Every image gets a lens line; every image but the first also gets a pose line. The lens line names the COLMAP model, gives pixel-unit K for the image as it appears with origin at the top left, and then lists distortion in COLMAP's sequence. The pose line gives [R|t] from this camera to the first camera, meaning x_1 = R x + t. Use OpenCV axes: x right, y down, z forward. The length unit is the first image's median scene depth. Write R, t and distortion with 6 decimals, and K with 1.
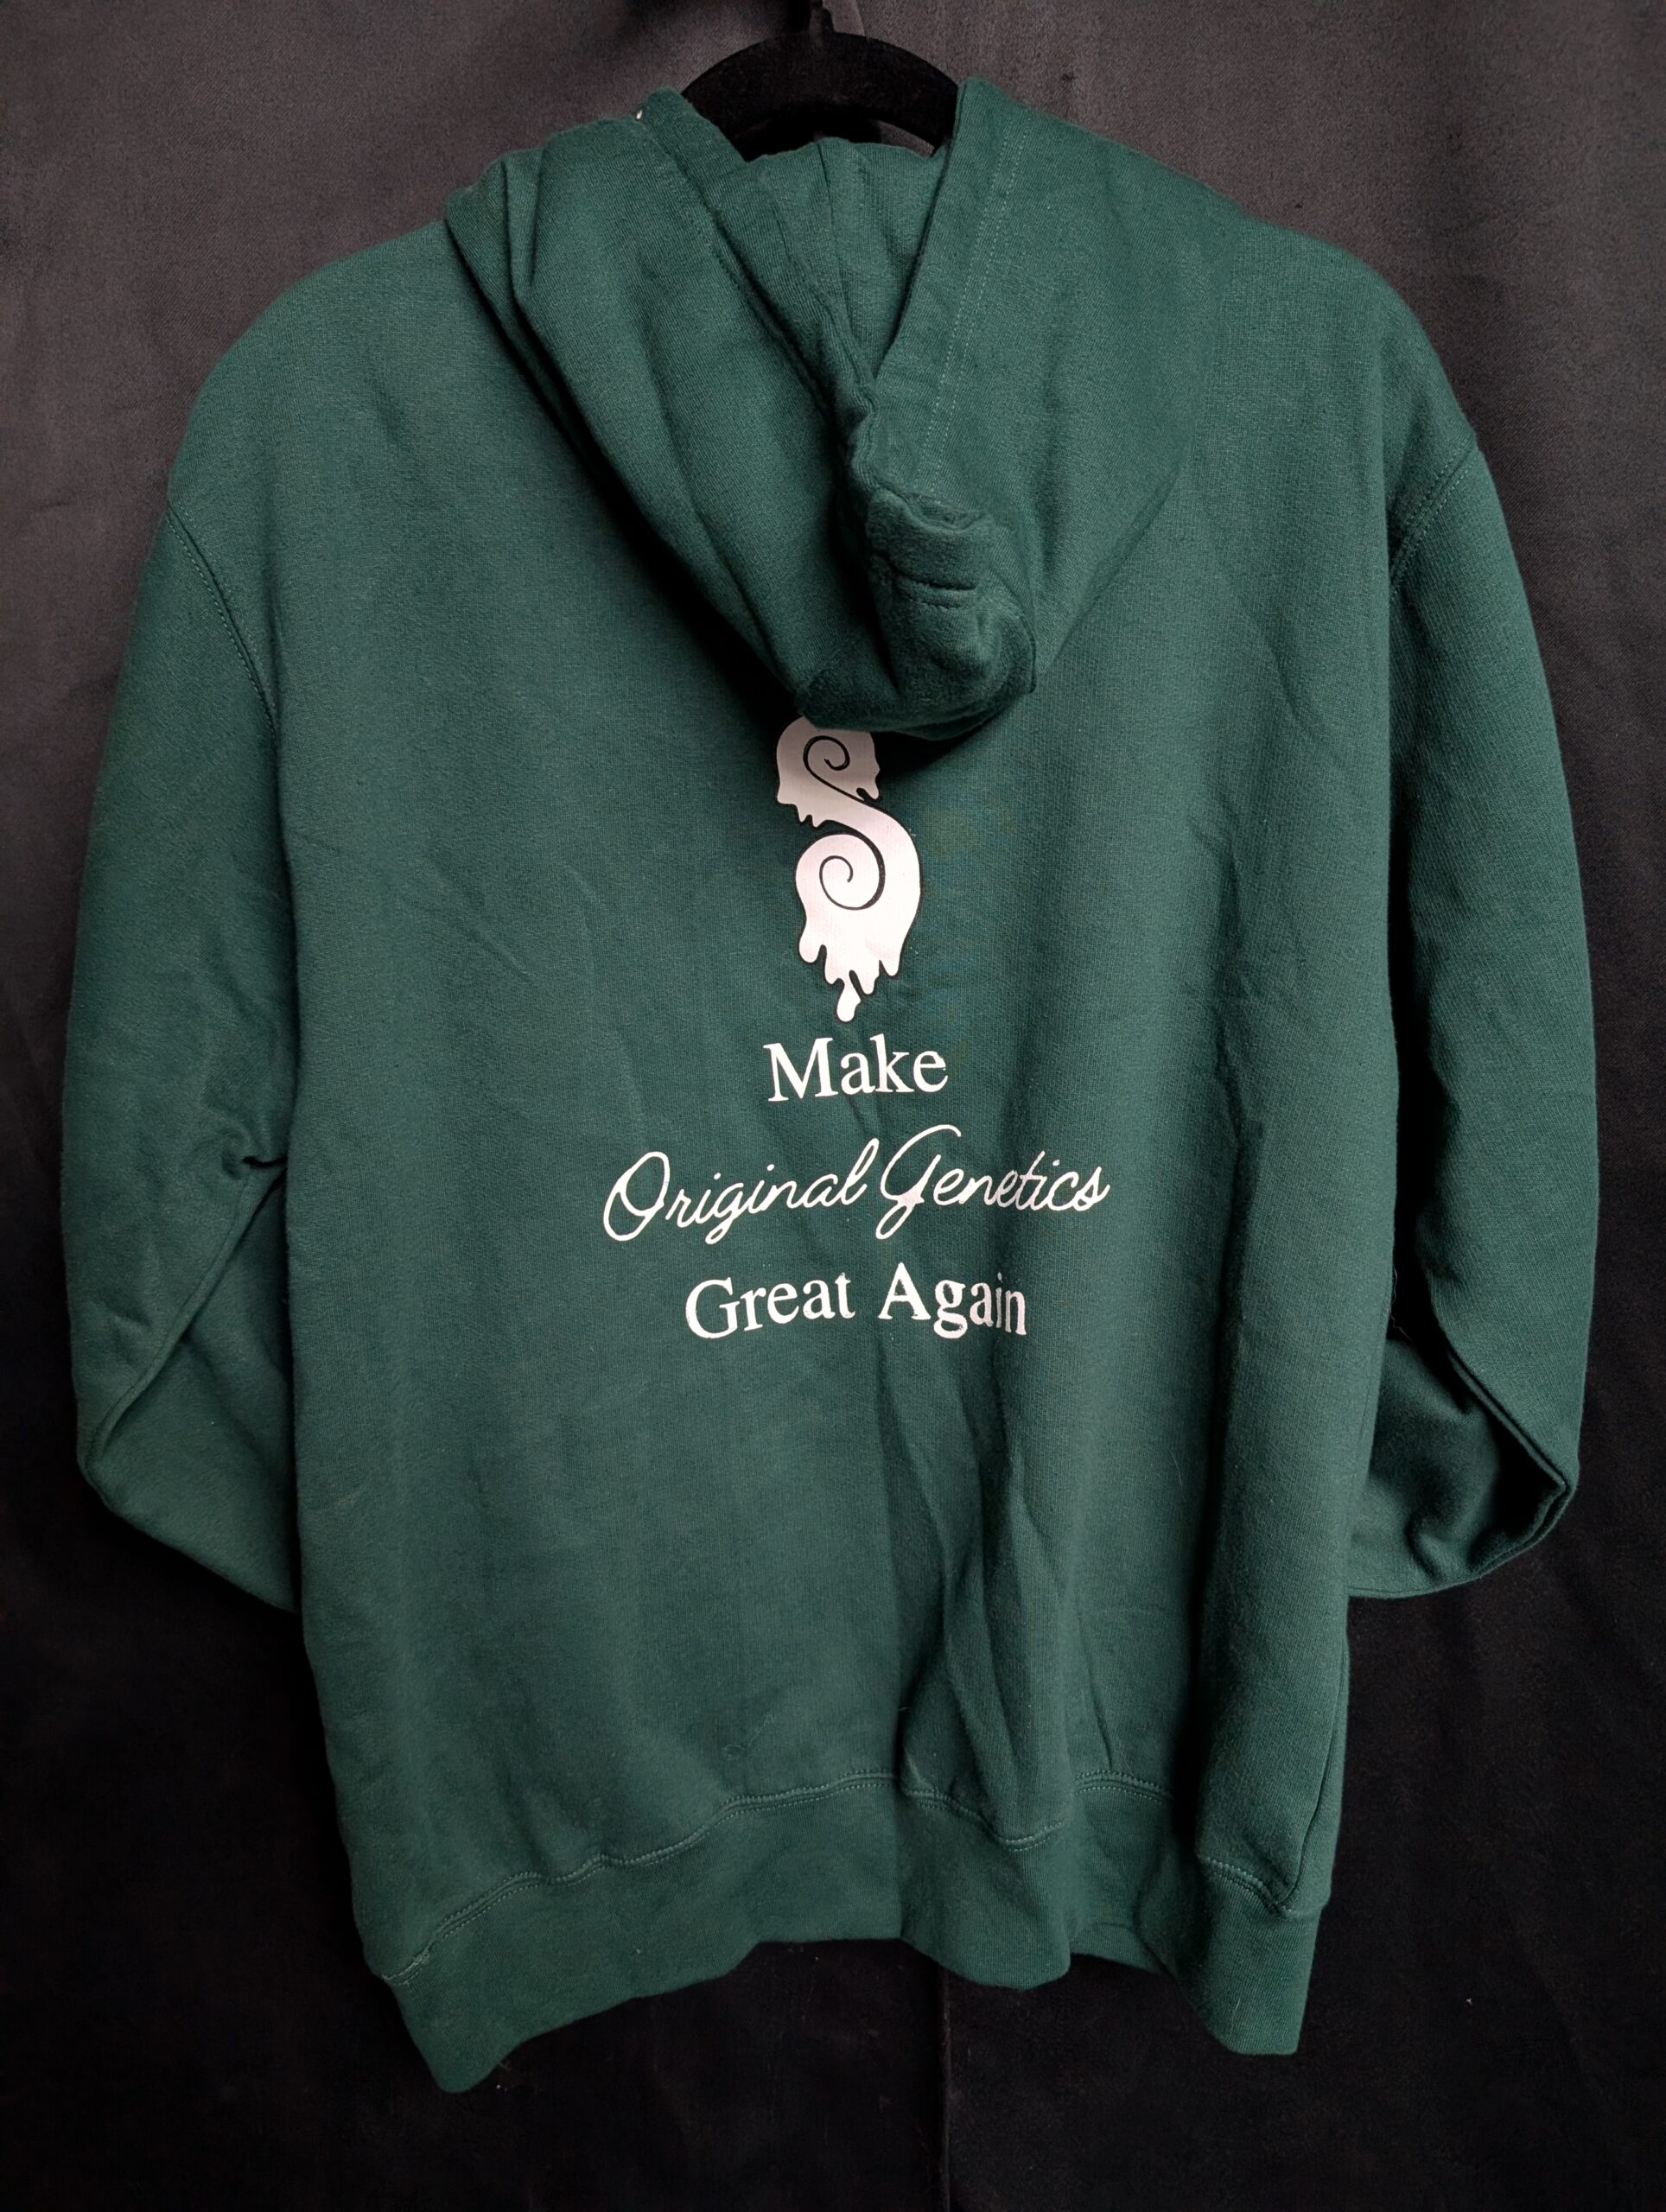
lens RADIAL K [[1550.9, 0, 859.6], [0, 1550.9, 1045.5], [0, 0, 1]] dist [-0.066675, 0.000369]
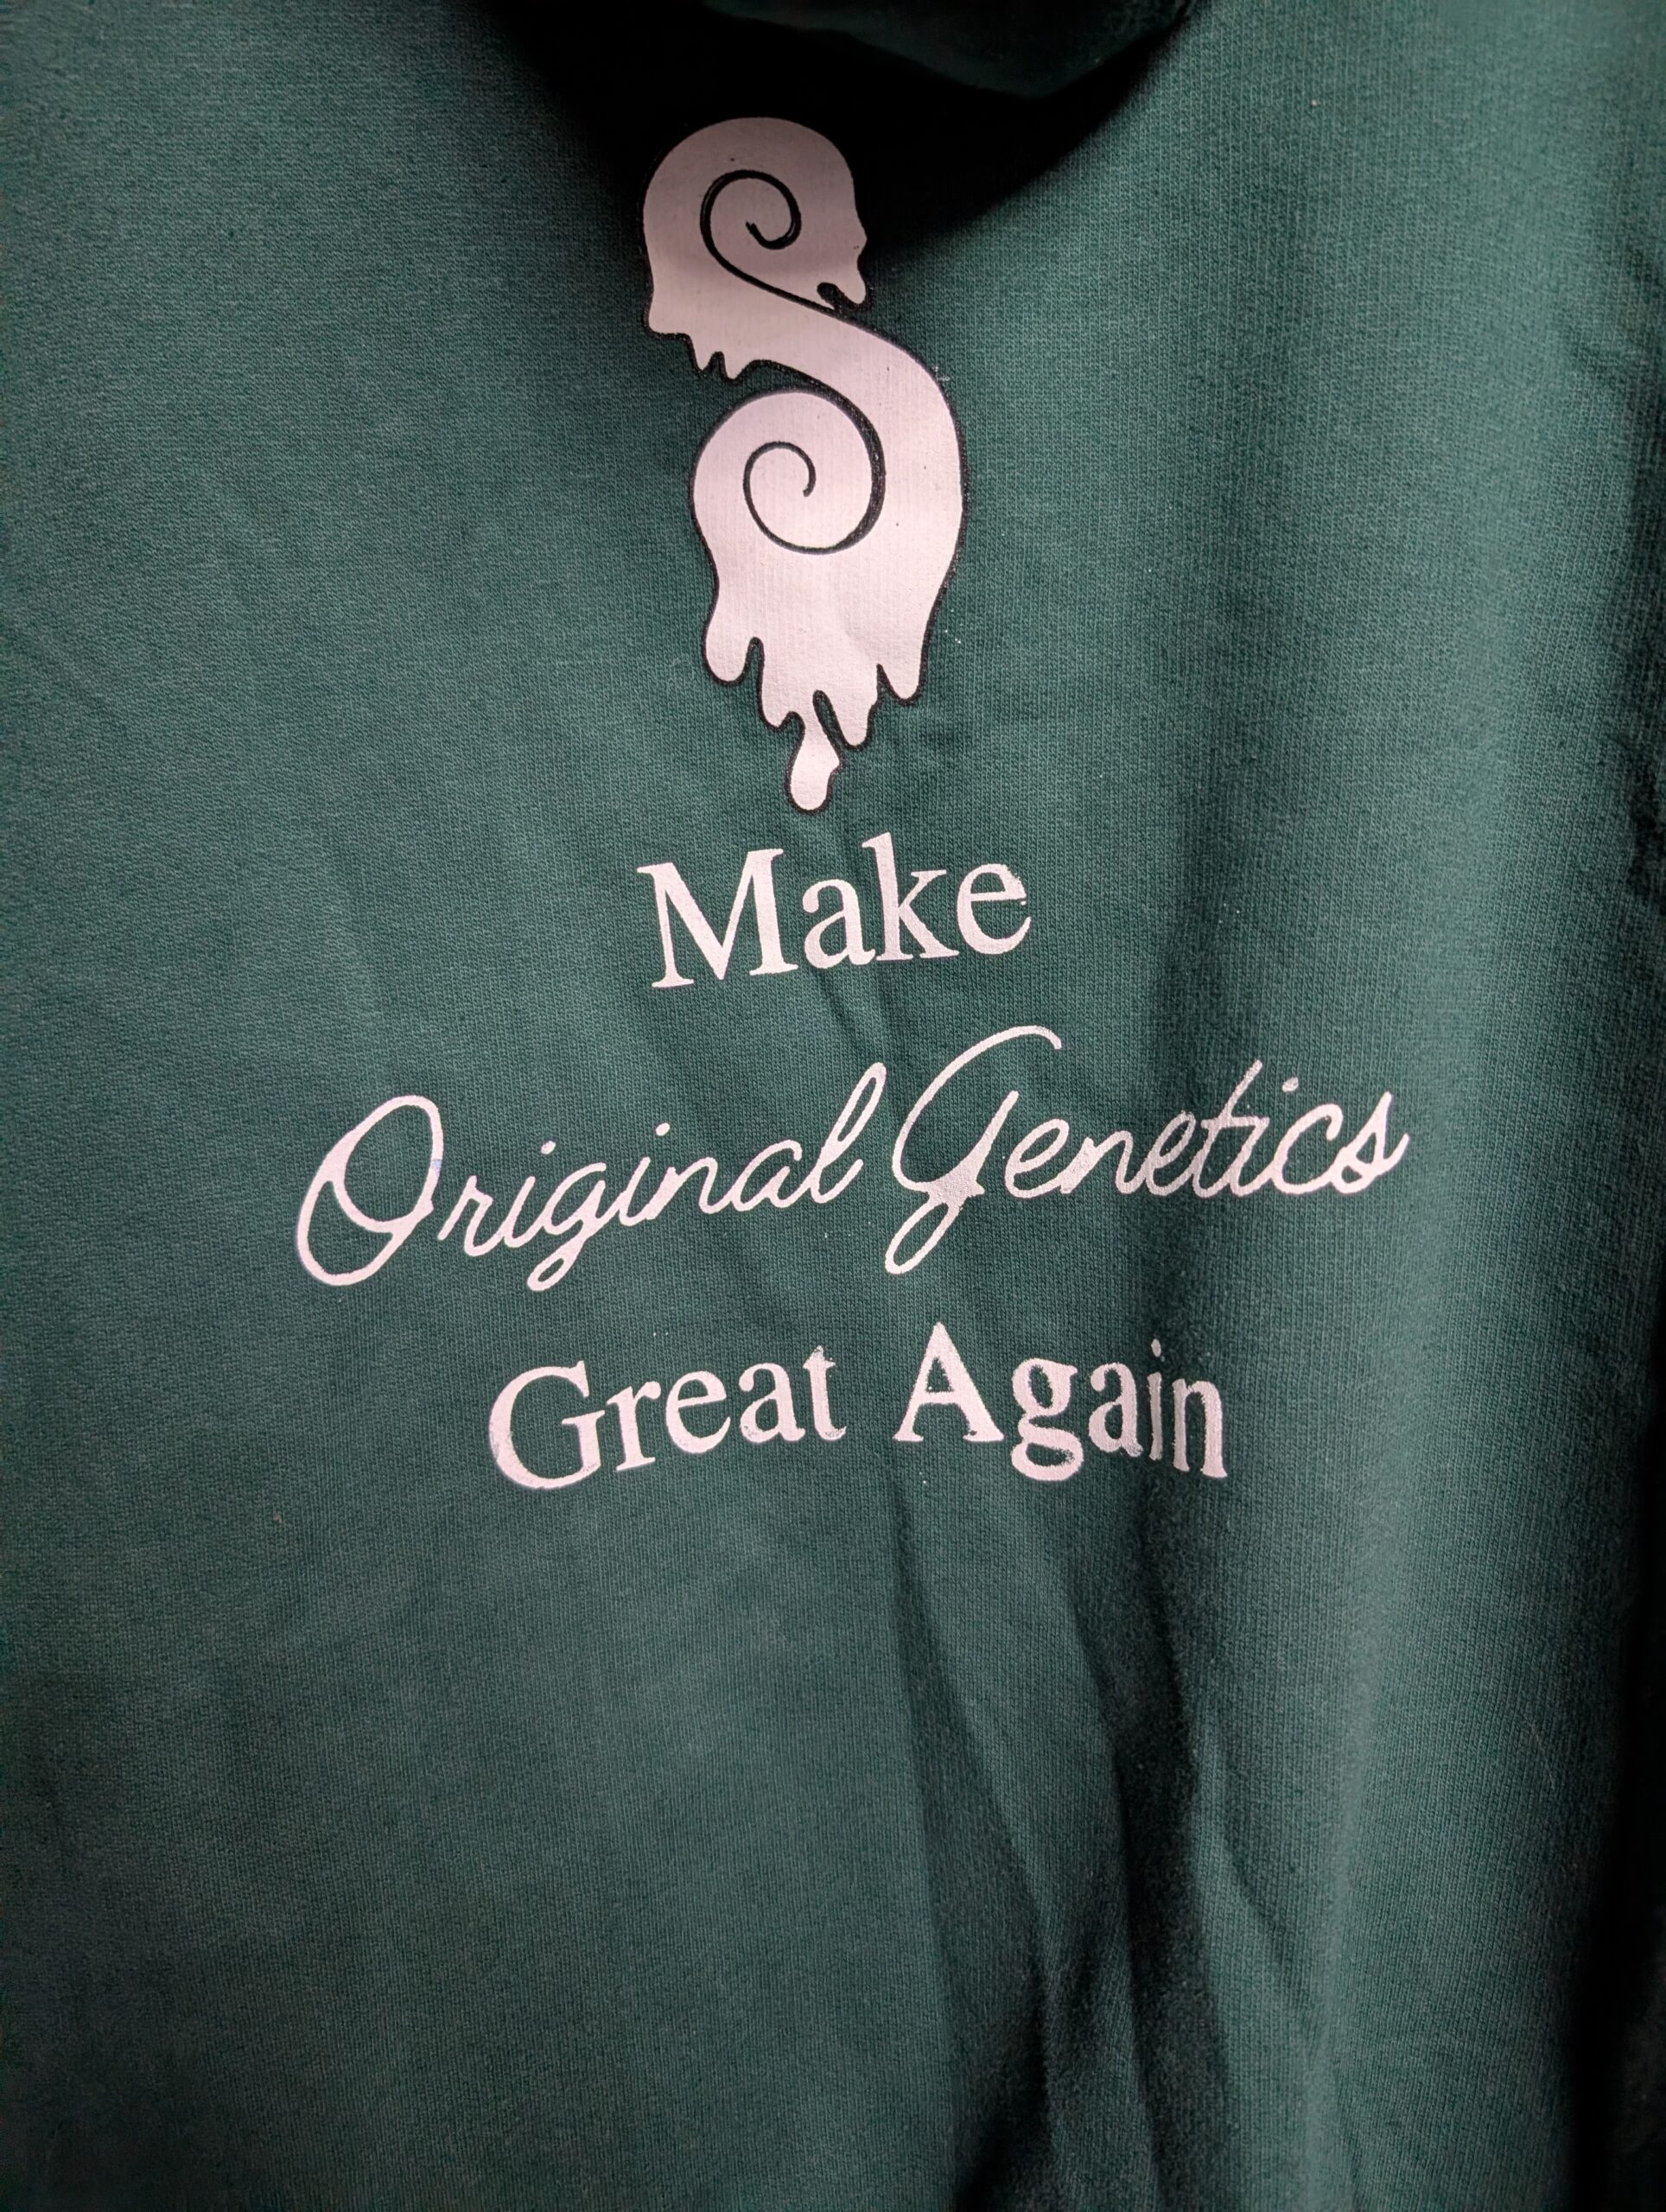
lens RADIAL K [[1550.9, 0, 833.3], [0, 1550.9, 1100.9], [0, 0, 1]] dist [-0.066675, 0.000369]
pose [[0.999295, -0.023068, -0.029626, 0.010274], [0.022623, 0.999628, -0.015264, 0.081250], [0.029967, 0.014583, 0.999445, 0.541605]]
